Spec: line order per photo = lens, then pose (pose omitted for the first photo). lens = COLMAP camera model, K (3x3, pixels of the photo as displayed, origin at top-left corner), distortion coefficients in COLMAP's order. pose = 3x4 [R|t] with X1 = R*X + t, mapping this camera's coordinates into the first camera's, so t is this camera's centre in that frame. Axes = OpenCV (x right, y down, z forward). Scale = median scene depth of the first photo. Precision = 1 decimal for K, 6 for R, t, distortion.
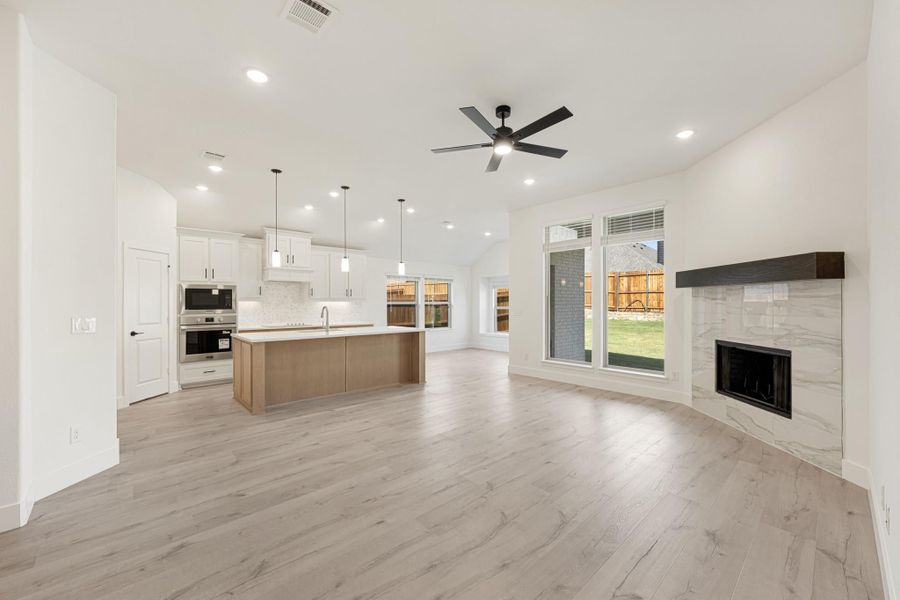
lens RADIAL K [[358.1, 0, 449.5], [0, 358.1, 301.2], [0, 0, 1]] dist [-0.001575, -0.000384]
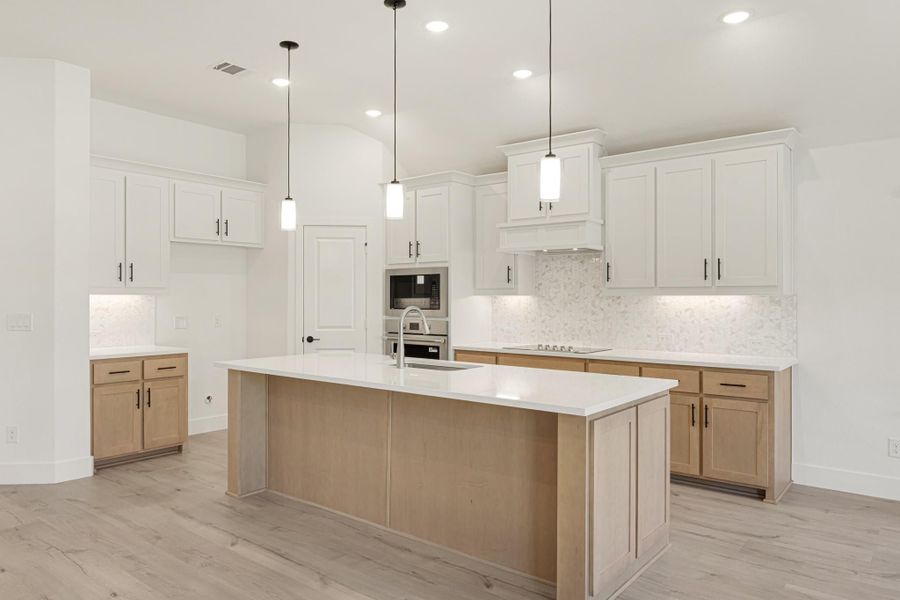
lens RADIAL K [[608.8, 0, 423.4], [0, 608.8, 298.8], [0, 0, 1]] dist [-0.006052, 0.006489]
pose [[0.136854, 0.001229, -0.990590, 0.426315], [0.003024, 0.999994, 0.001659, 0.004989], [0.990587, -0.003223, 0.136850, 1.090546]]
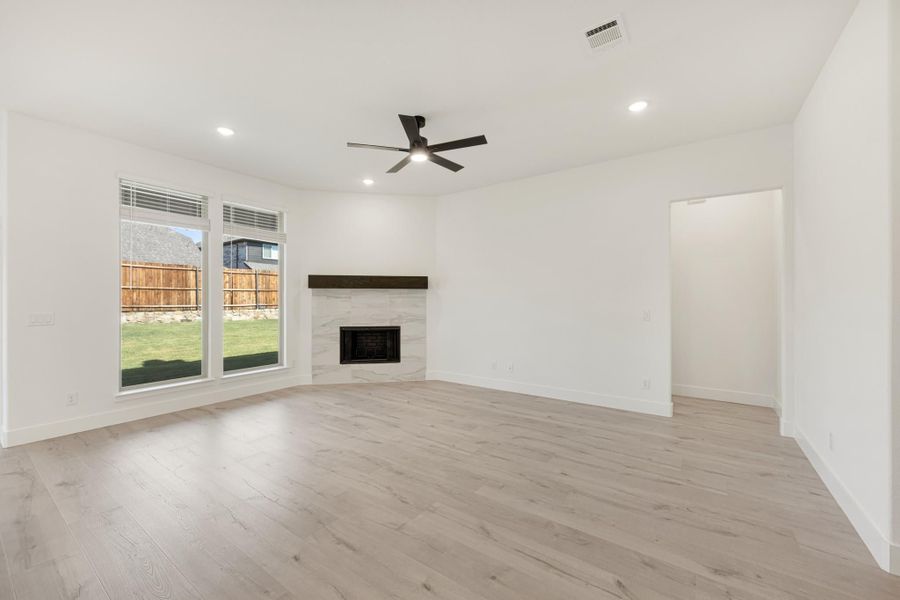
lens RADIAL K [[358.1, 0, 449.4], [0, 358.1, 293.9], [0, 0, 1]] dist [-0.001575, -0.000384]
pose [[-0.217277, 0.017709, 0.975949, -0.637907], [-0.002889, 0.999819, -0.018785, 0.004129], [-0.976106, -0.006901, -0.217187, 0.792893]]
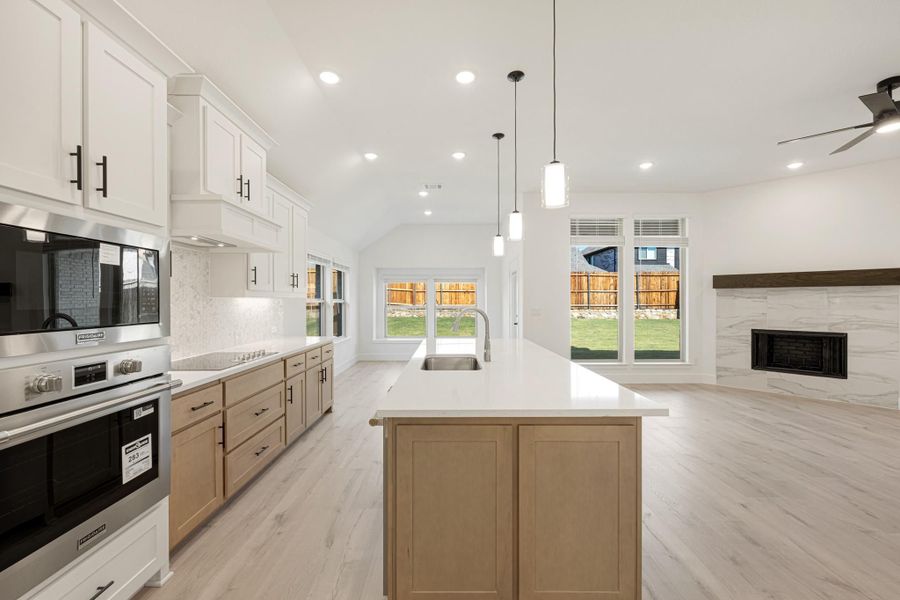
lens RADIAL K [[358.1, 0, 448.8], [0, 358.1, 300.9], [0, 0, 1]] dist [-0.001575, -0.000384]
pose [[0.671771, 0.000116, 0.740759, -0.854734], [-0.003426, 0.999990, 0.002950, 0.004848], [-0.740751, -0.004520, 0.671765, 0.842001]]
